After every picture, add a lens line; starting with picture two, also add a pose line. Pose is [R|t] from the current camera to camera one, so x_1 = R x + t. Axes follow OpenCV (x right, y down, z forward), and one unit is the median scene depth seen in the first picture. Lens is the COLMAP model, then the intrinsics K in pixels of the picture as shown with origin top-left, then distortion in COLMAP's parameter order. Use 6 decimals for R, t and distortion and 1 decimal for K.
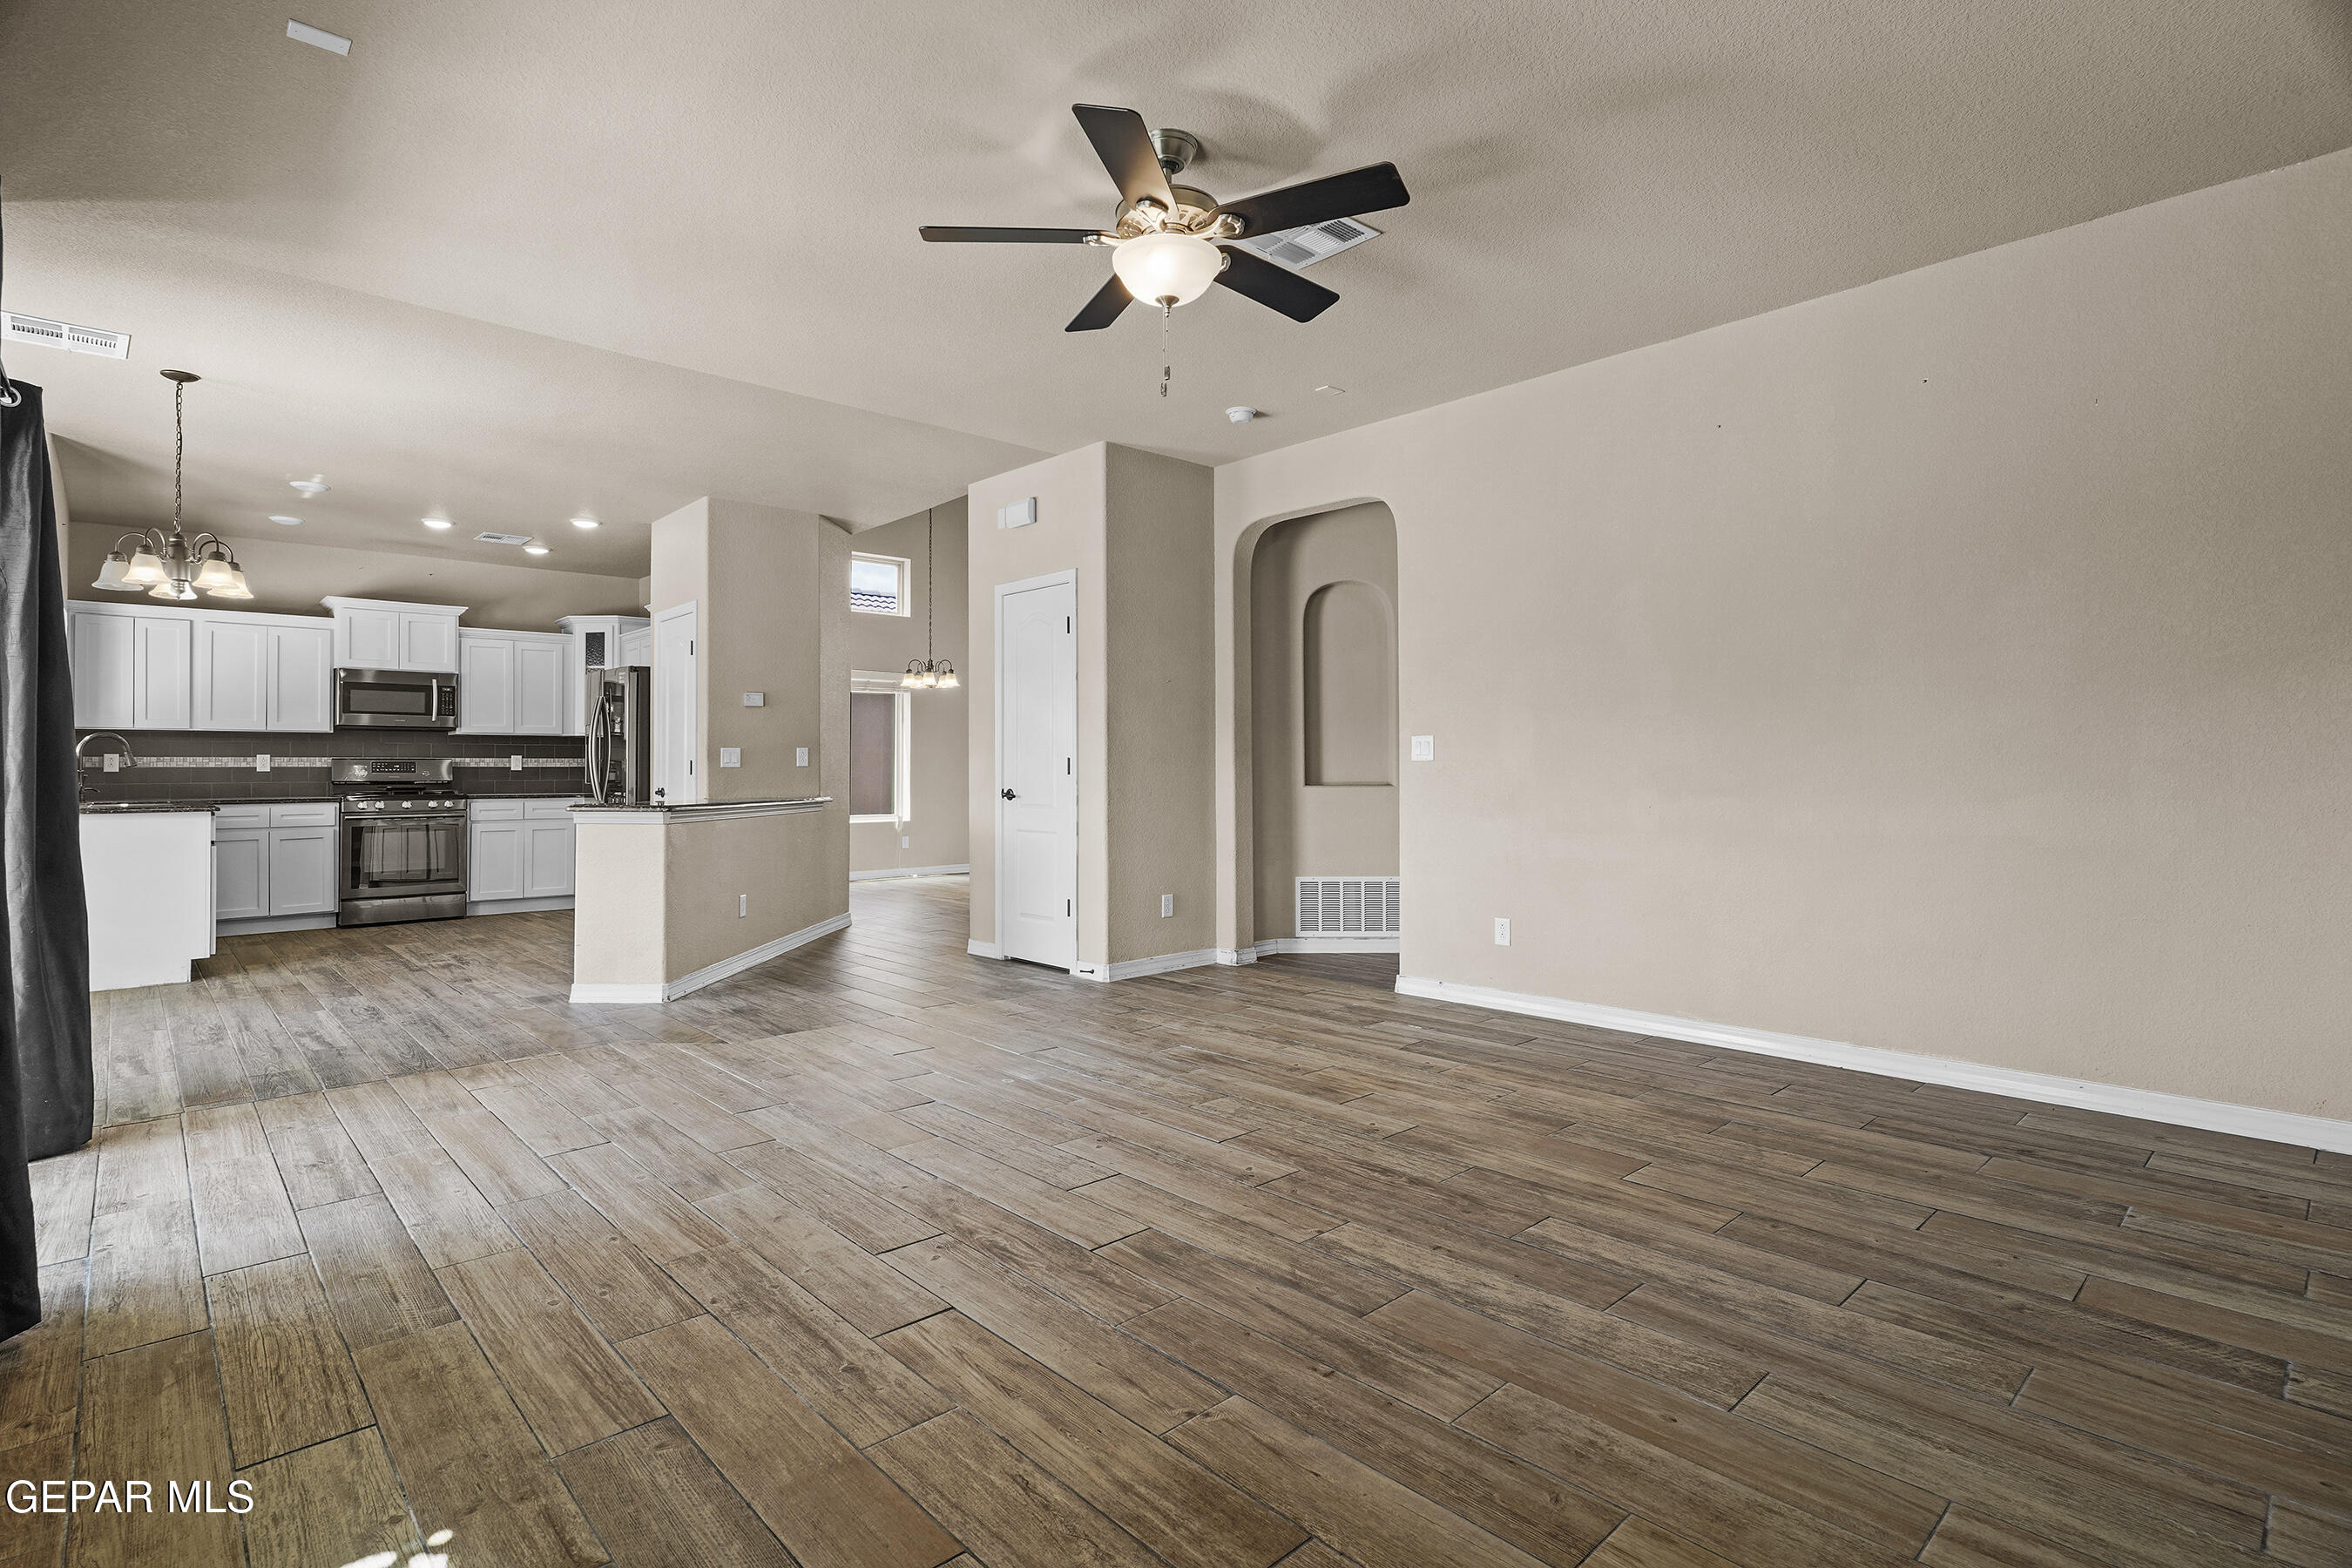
lens RADIAL K [[1134.4, 0, 1168.6], [0, 1134.4, 752.8], [0, 0, 1]] dist [-0.007660, 0.002729]
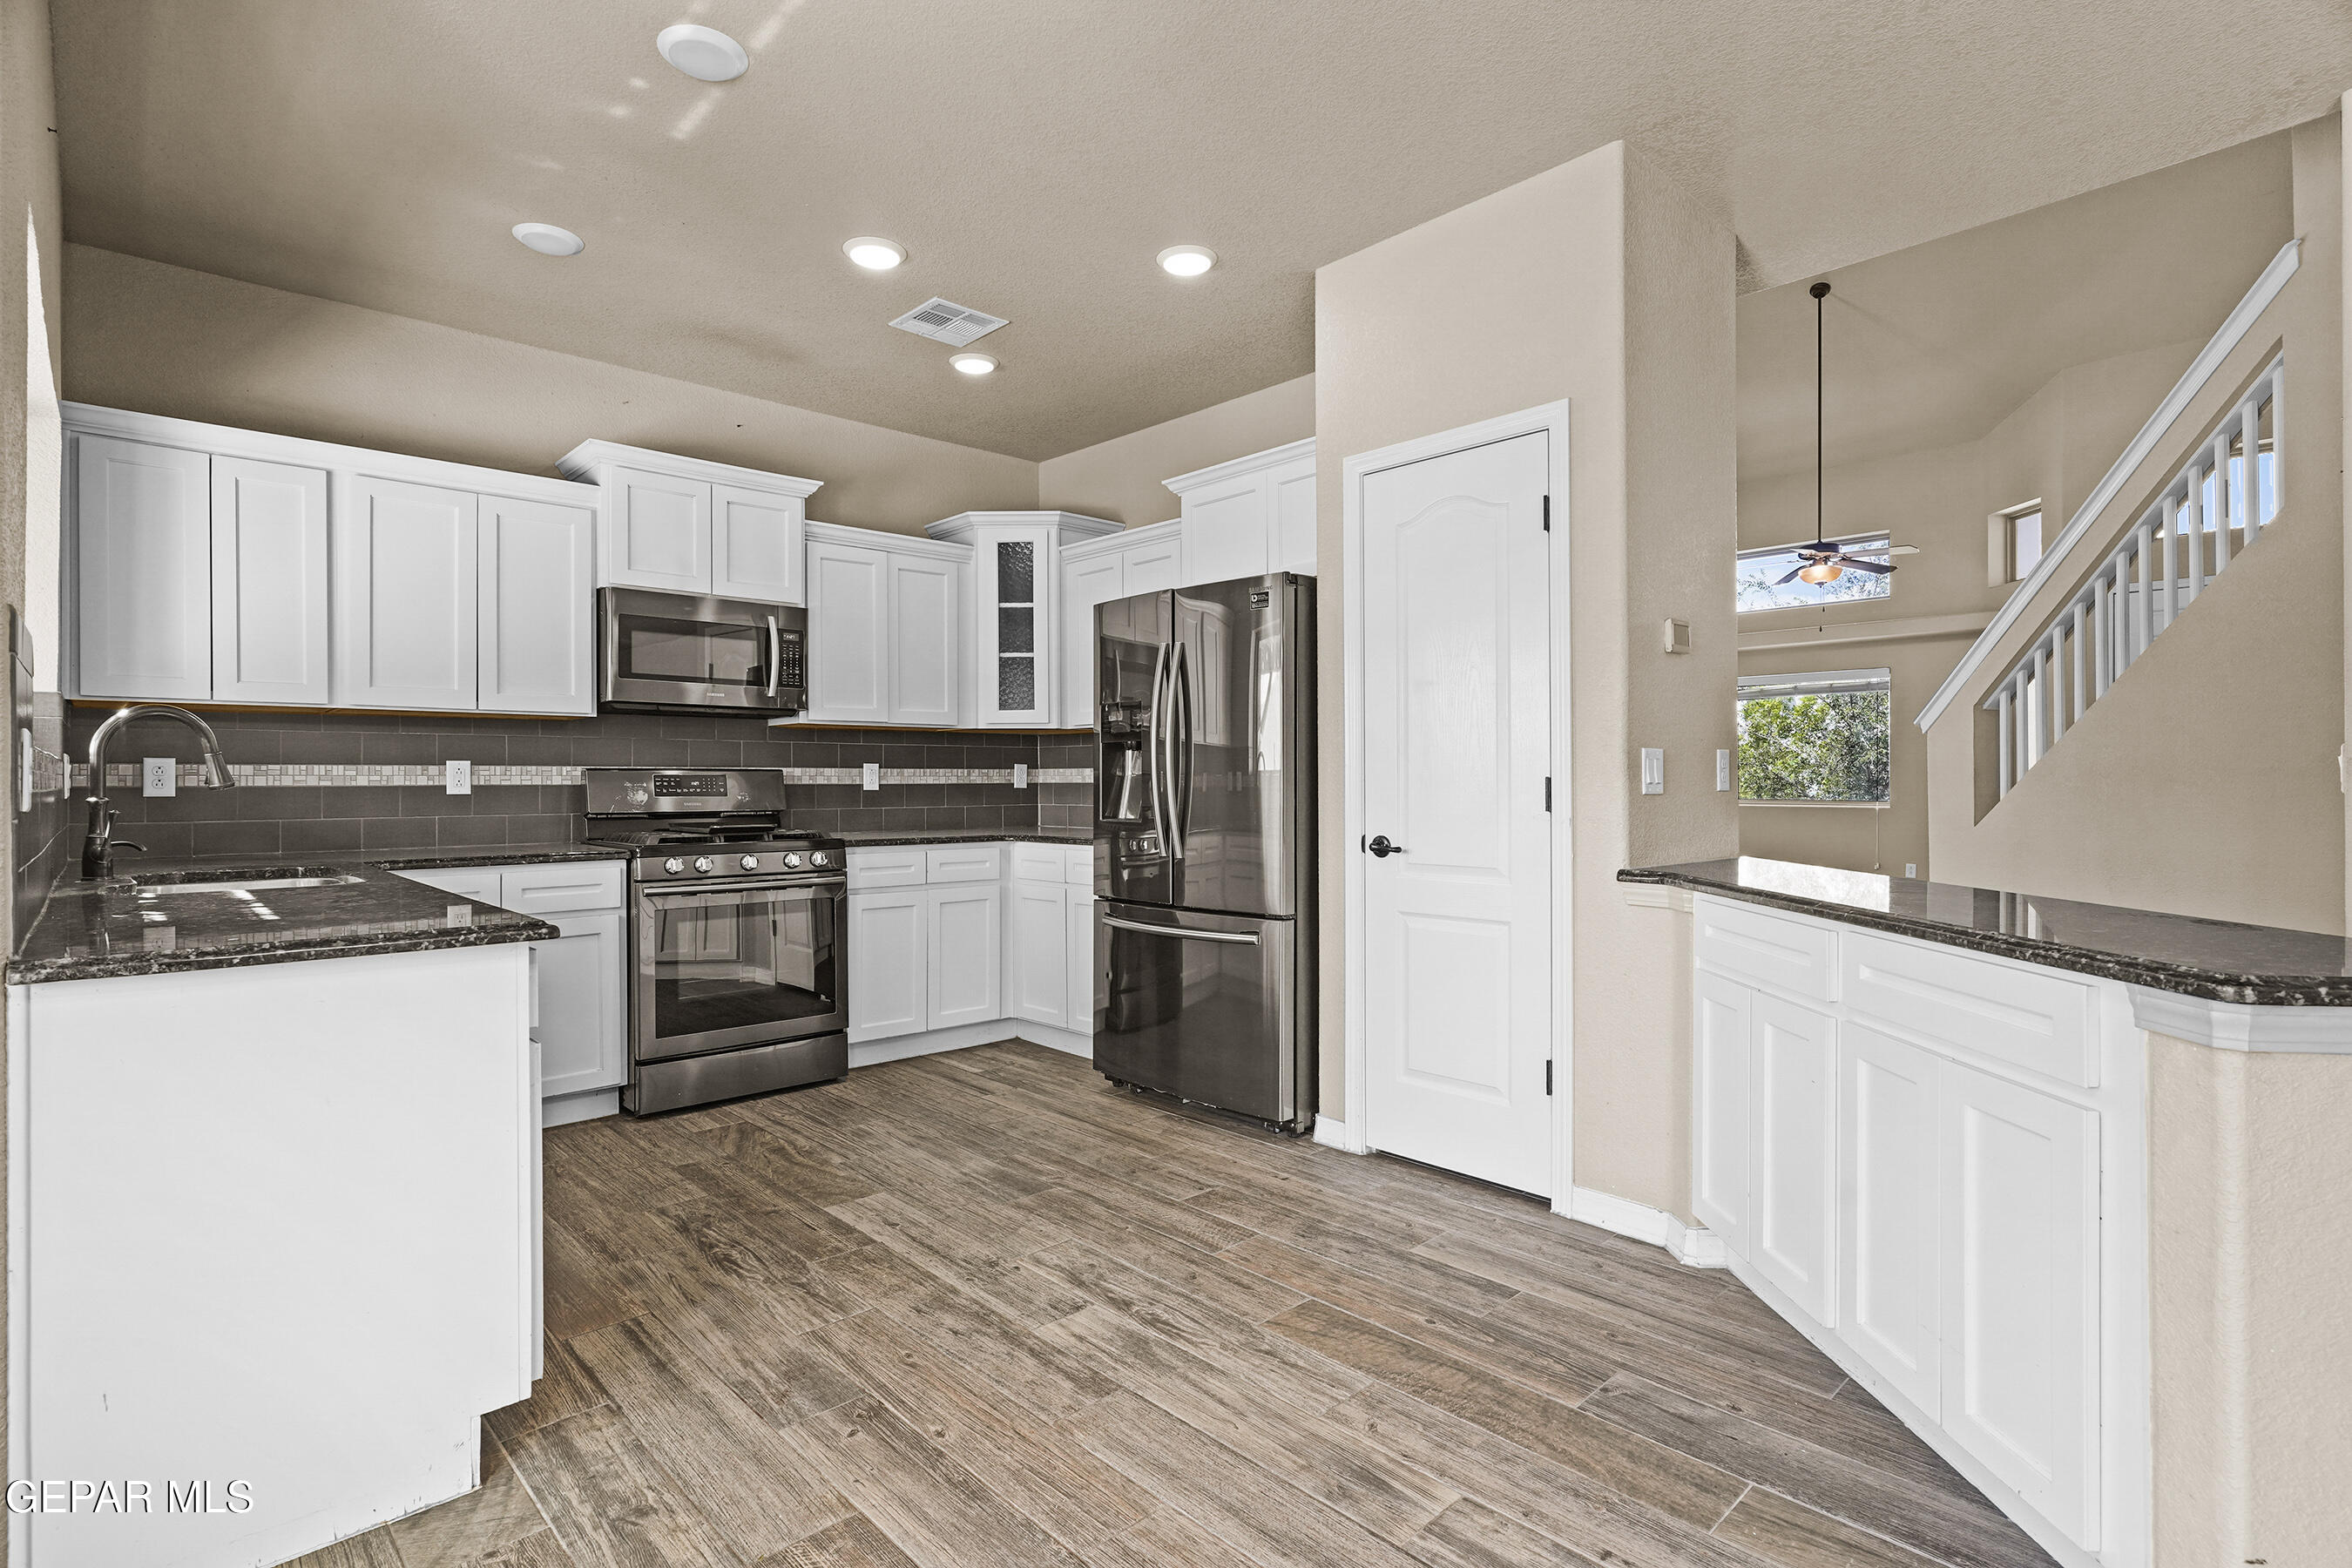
lens RADIAL K [[1134.4, 0, 1181.3], [0, 1134.4, 782.5], [0, 0, 1]] dist [-0.007660, 0.002729]
pose [[0.999932, 0.002373, 0.011461, -0.481227], [-0.002582, 0.999830, 0.018278, 0.001340], [-0.011416, -0.018307, 0.999767, 0.490719]]
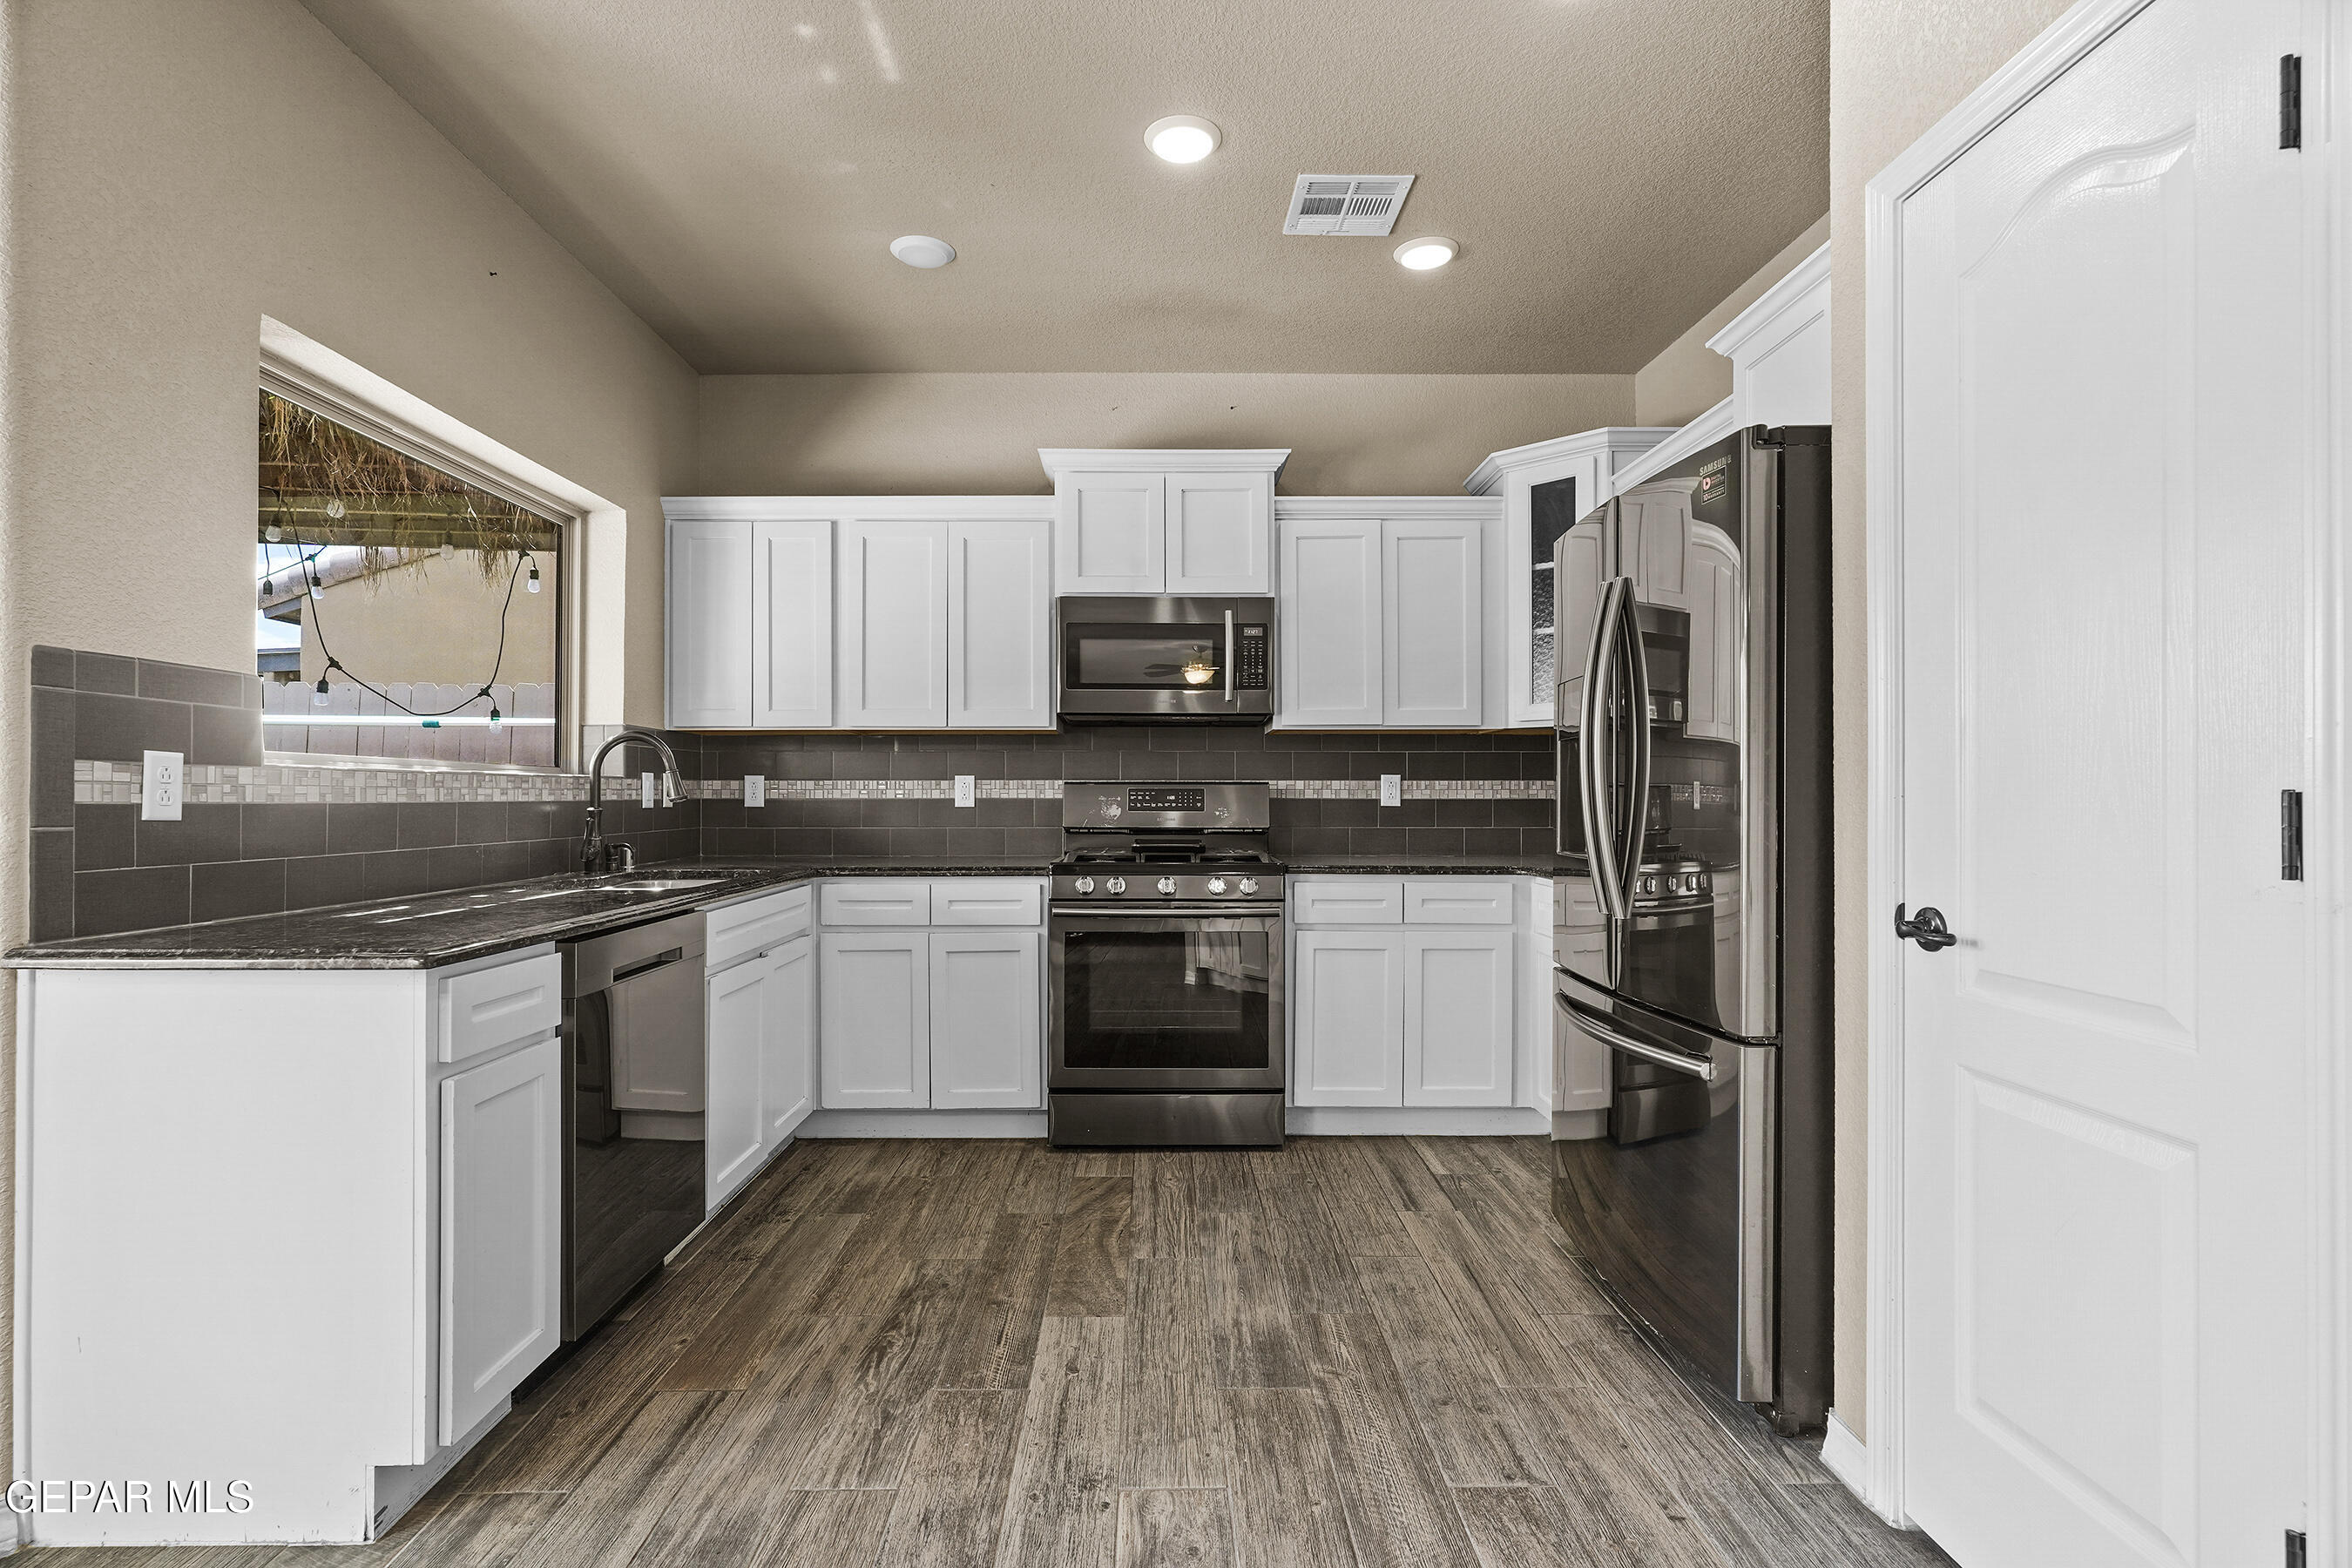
lens RADIAL K [[1134.4, 0, 1164.9], [0, 1134.4, 792.8], [0, 0, 1]] dist [-0.007660, 0.002729]
pose [[0.738534, 0.003822, -0.674206, -0.366249], [0.007633, 0.999872, 0.014030, 0.003076], [0.674173, -0.015508, 0.738410, 0.658272]]
